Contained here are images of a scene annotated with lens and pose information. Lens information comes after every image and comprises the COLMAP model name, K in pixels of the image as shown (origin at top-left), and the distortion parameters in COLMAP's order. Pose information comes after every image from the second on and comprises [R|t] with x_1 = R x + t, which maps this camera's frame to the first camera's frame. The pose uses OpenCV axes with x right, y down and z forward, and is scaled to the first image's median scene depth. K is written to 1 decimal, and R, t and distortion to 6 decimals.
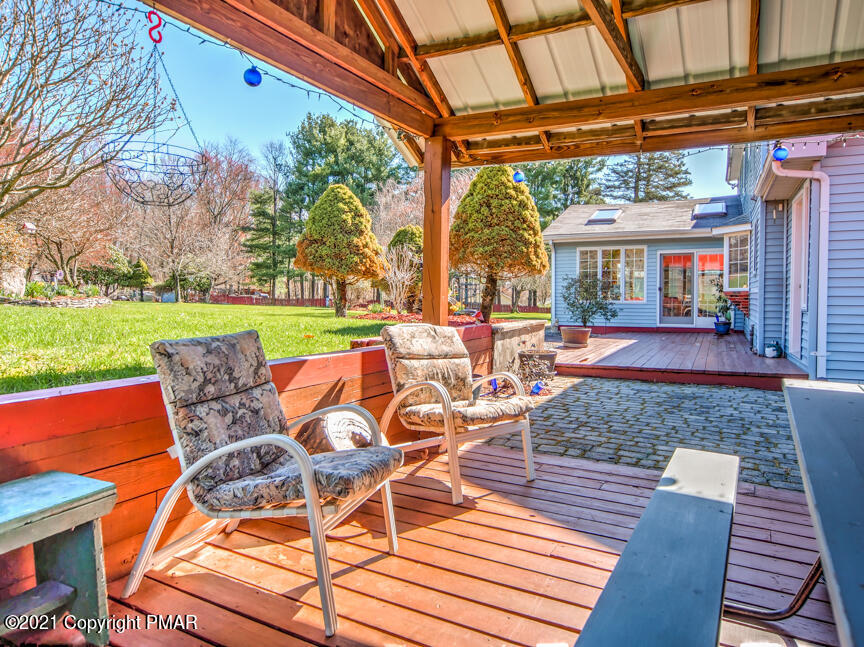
lens RADIAL K [[590.8, 0, 432.0], [0, 590.8, 323.5], [0, 0, 1]] dist [0.023125, -0.021563]
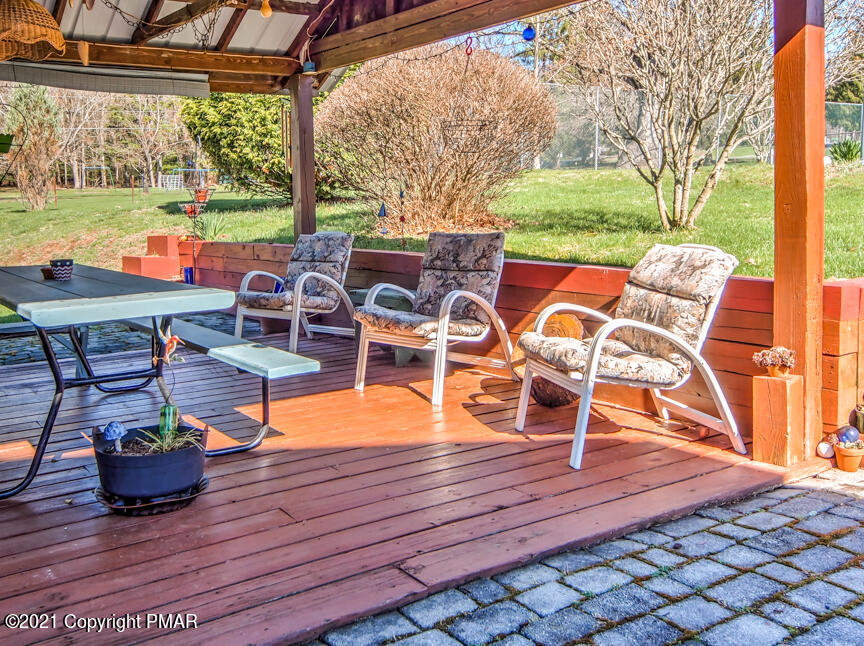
lens RADIAL K [[900.6, 0, 432.0], [0, 900.6, 323.0], [0, 0, 1]] dist [-0.007392, -0.010821]
pose [[-0.436031, 0.118574, -0.892086, 0.983770], [-0.039293, 0.987828, 0.150505, -0.053484], [0.899073, 0.100678, -0.426064, 1.056464]]
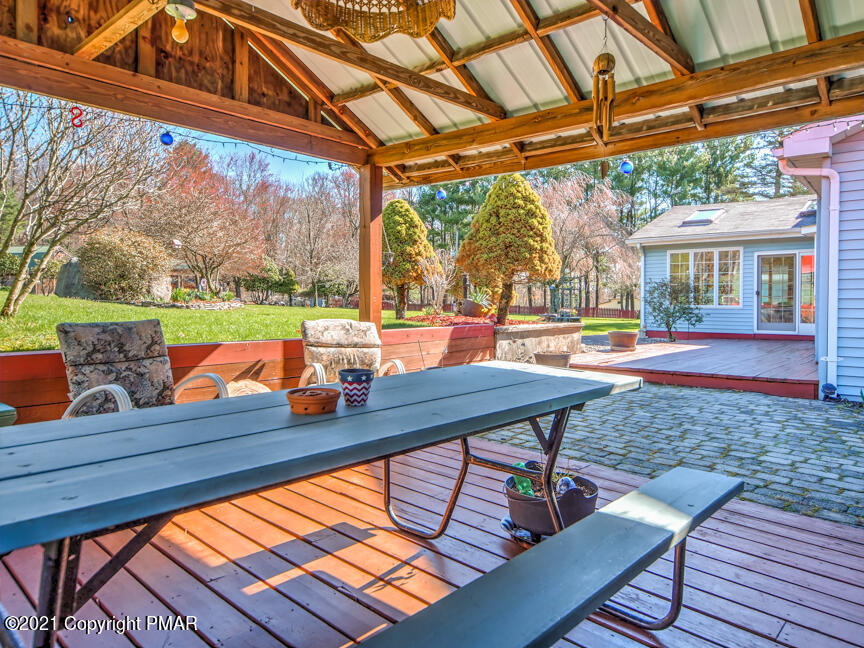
lens RADIAL K [[590.8, 0, 432.0], [0, 590.8, 324.0], [0, 0, 1]] dist [0.023125, -0.021563]
pose [[0.969551, 0.010188, -0.244677, 0.407164], [-0.012448, 0.999893, -0.007690, 0.015411], [0.244572, 0.010502, 0.969574, -0.125227]]
